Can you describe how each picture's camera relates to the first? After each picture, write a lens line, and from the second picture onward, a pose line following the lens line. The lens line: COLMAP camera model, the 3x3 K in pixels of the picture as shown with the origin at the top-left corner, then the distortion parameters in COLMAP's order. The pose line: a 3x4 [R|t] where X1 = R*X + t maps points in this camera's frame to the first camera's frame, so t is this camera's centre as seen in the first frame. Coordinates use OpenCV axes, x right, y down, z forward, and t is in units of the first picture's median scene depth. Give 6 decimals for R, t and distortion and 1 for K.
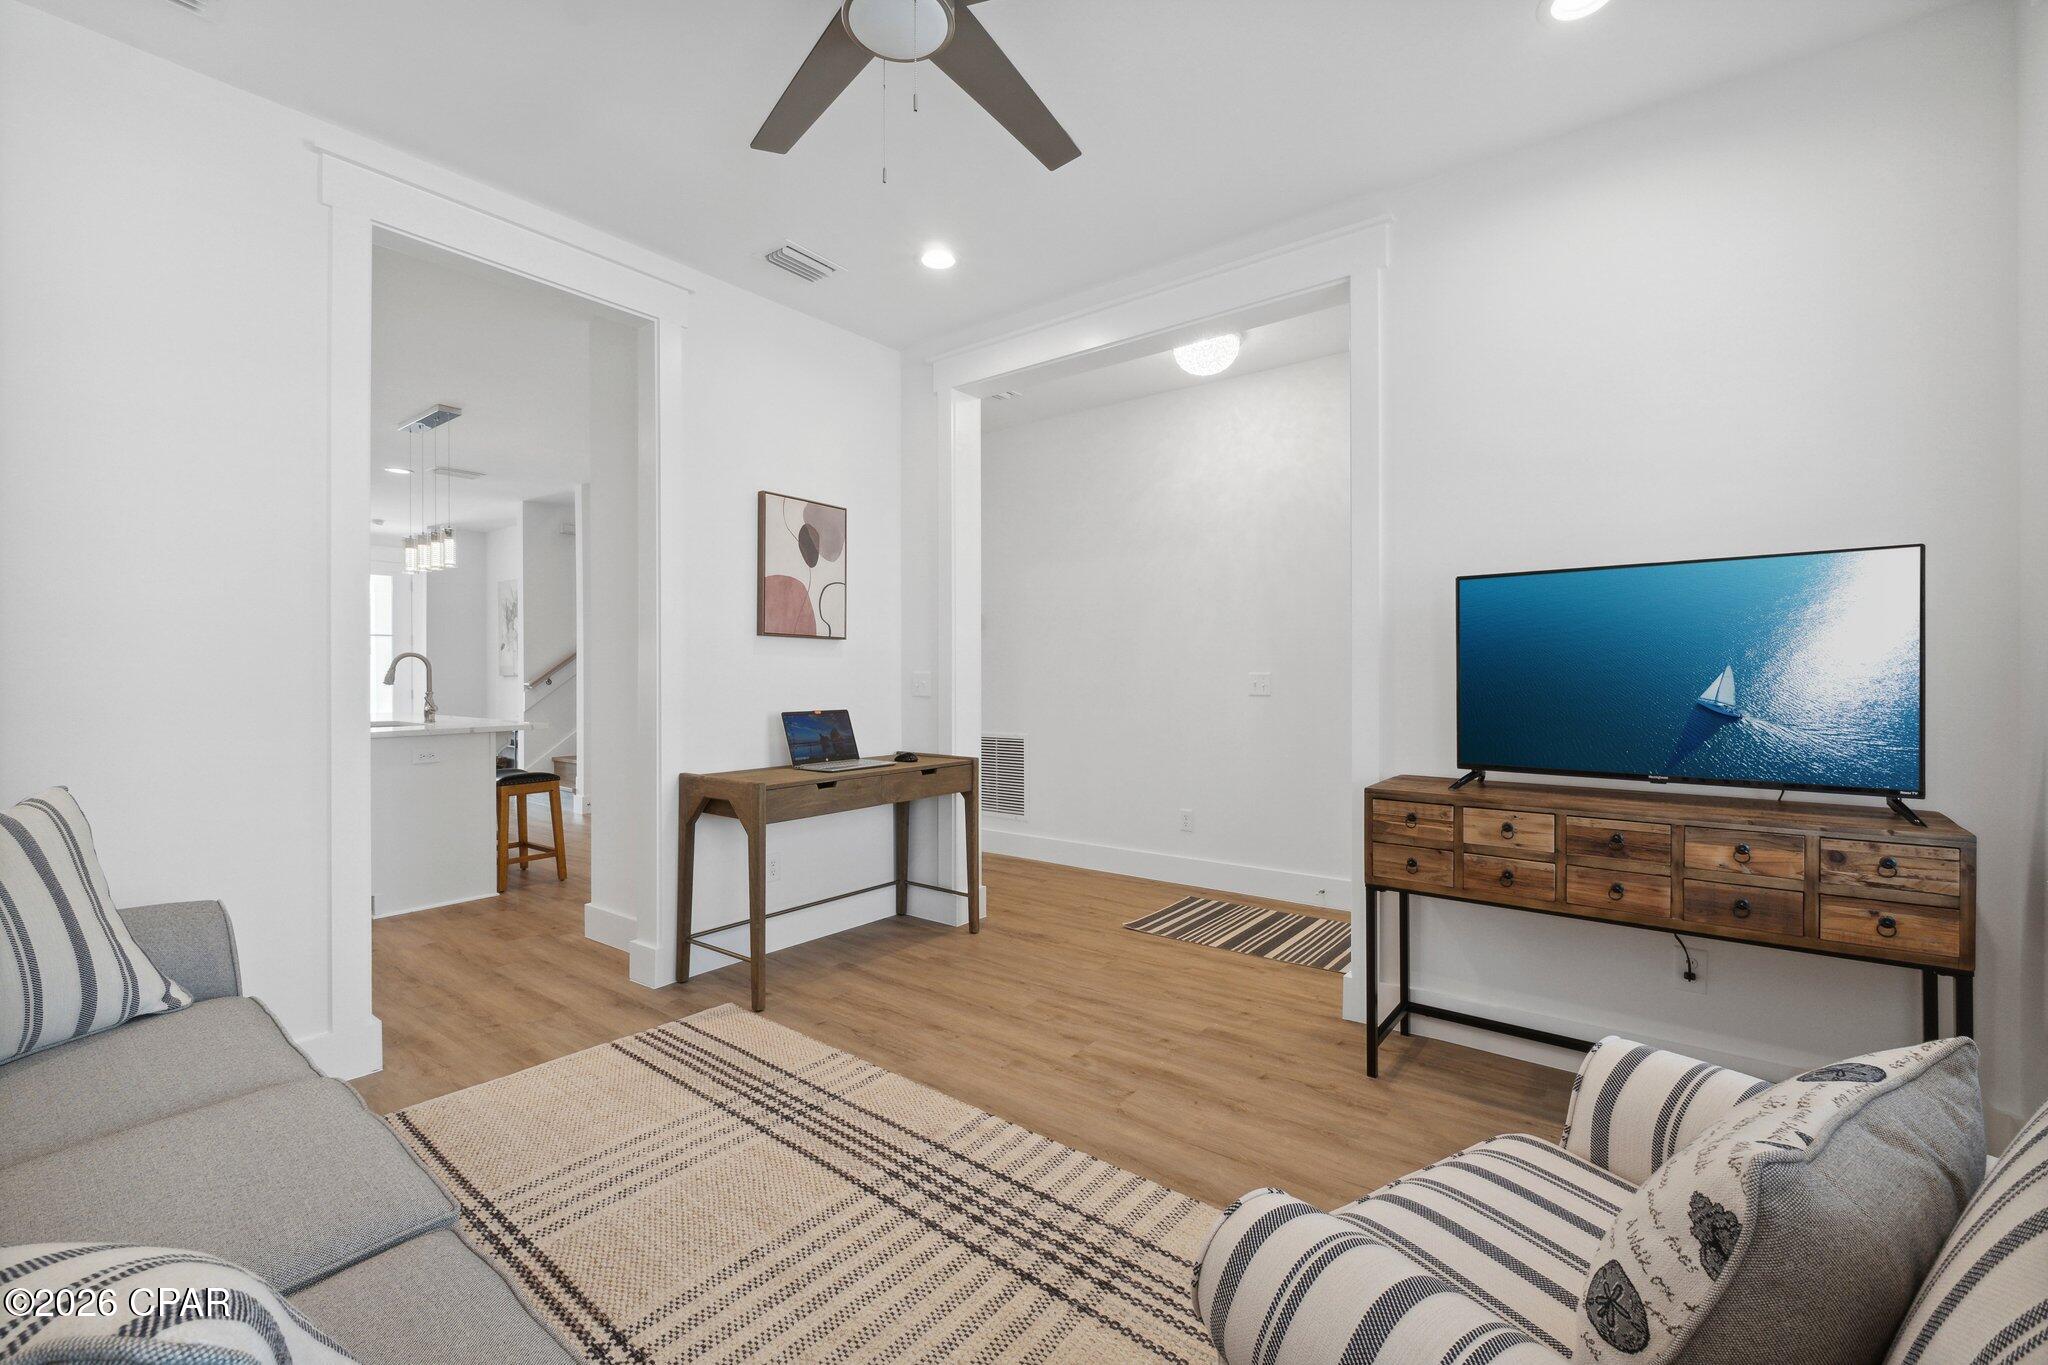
lens RADIAL K [[855.0, 0, 1018.8], [0, 855.0, 675.2], [0, 0, 1]] dist [-0.016830, 0.000365]
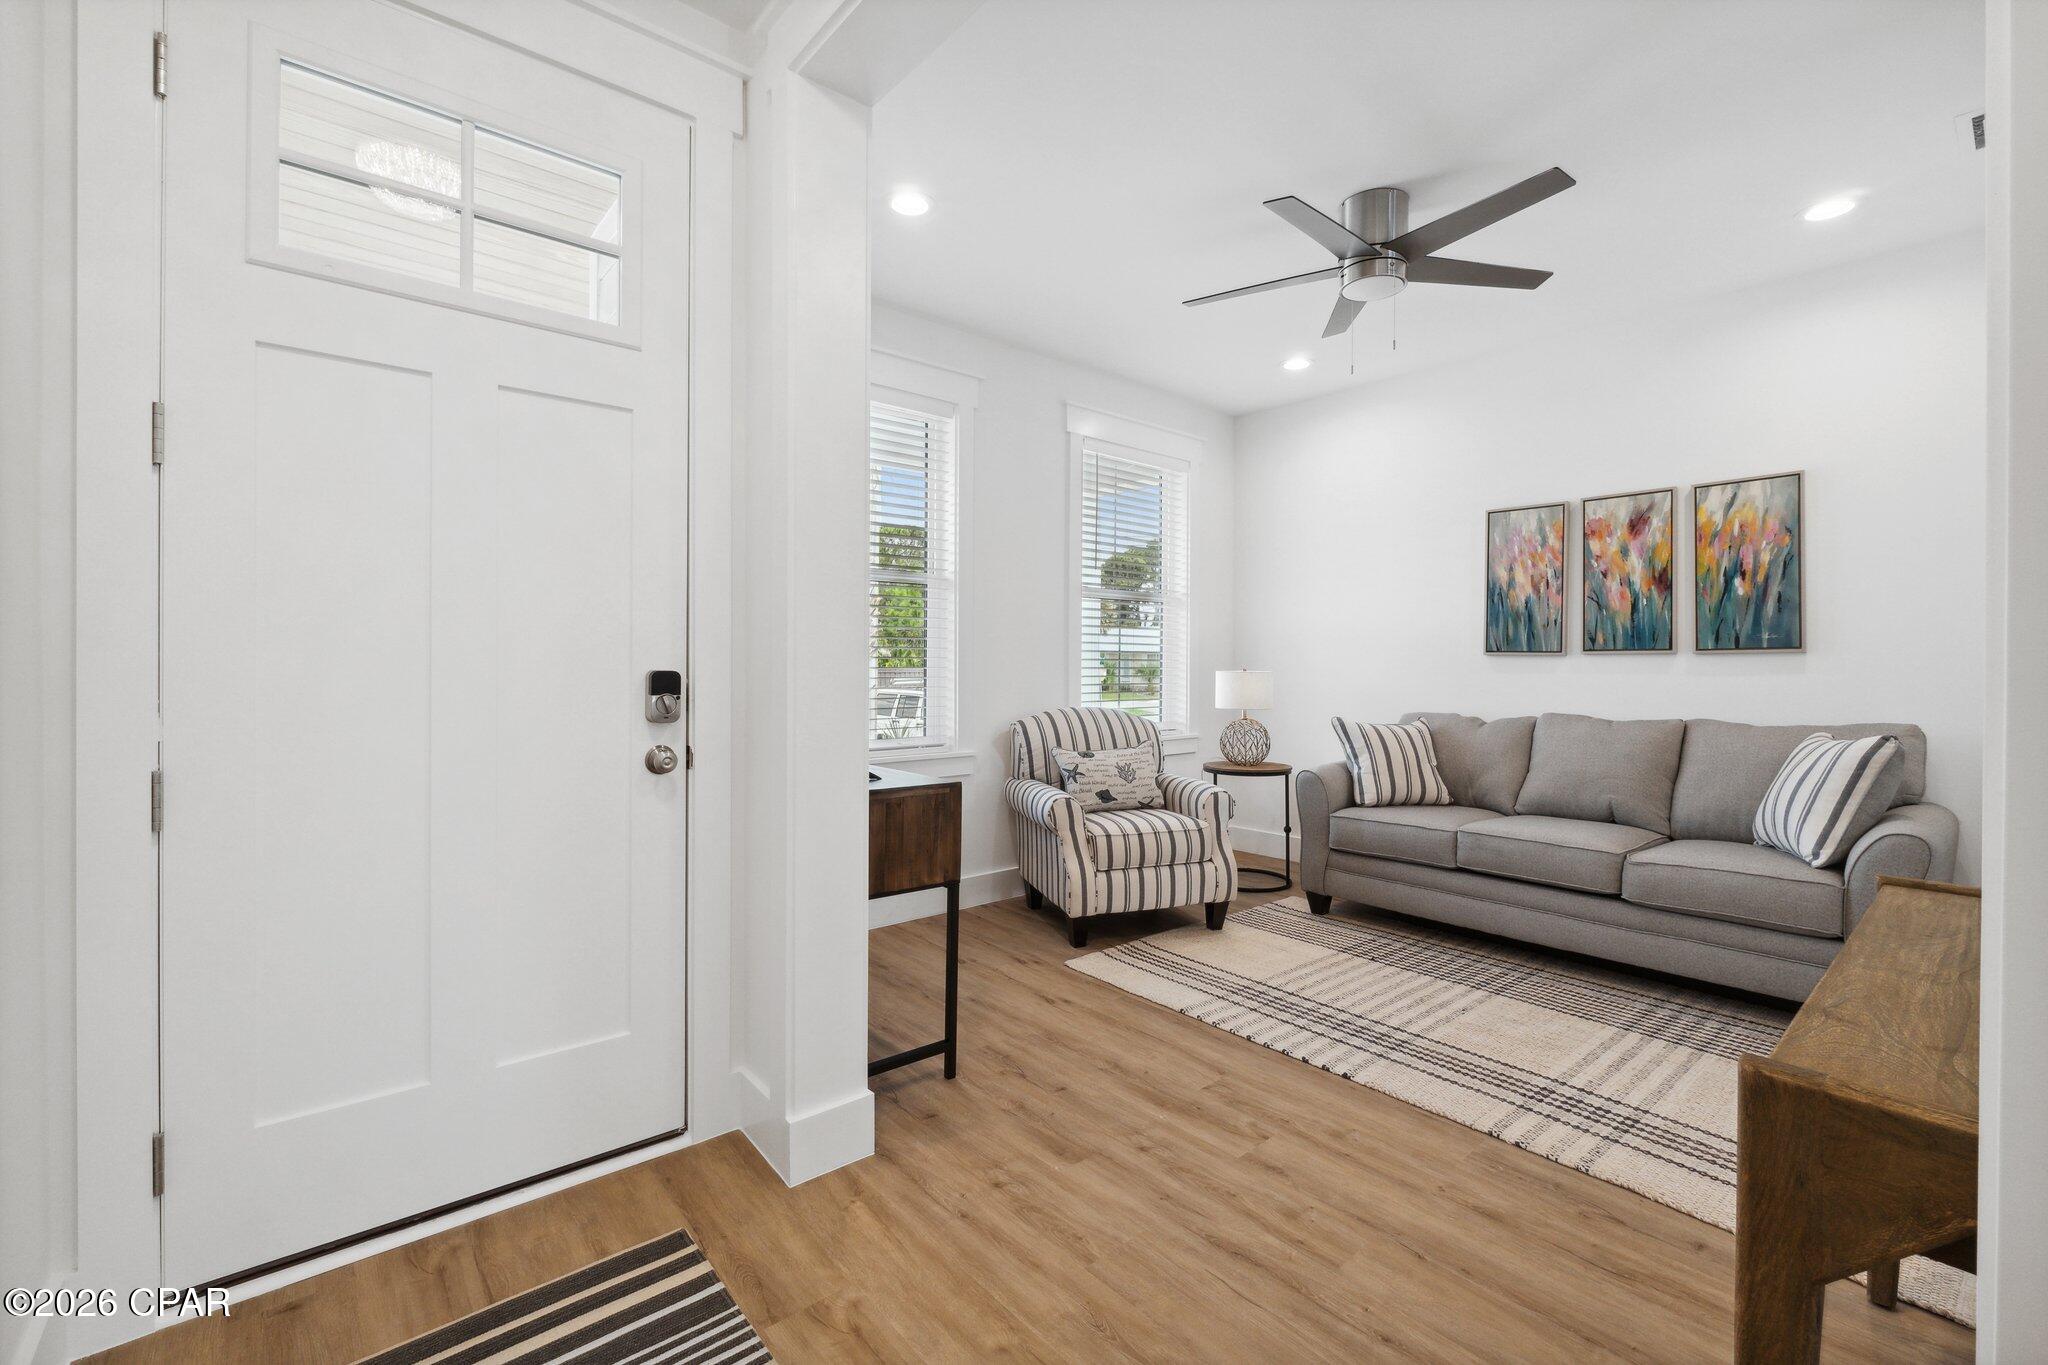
lens RADIAL K [[855.0, 0, 1018.8], [0, 855.0, 675.2], [0, 0, 1]] dist [-0.016830, 0.000365]
pose [[-0.978503, -0.006704, 0.206124, 0.135314], [-0.002578, 0.999791, 0.020276, -0.009899], [-0.206217, 0.019308, -0.978316, 1.869077]]
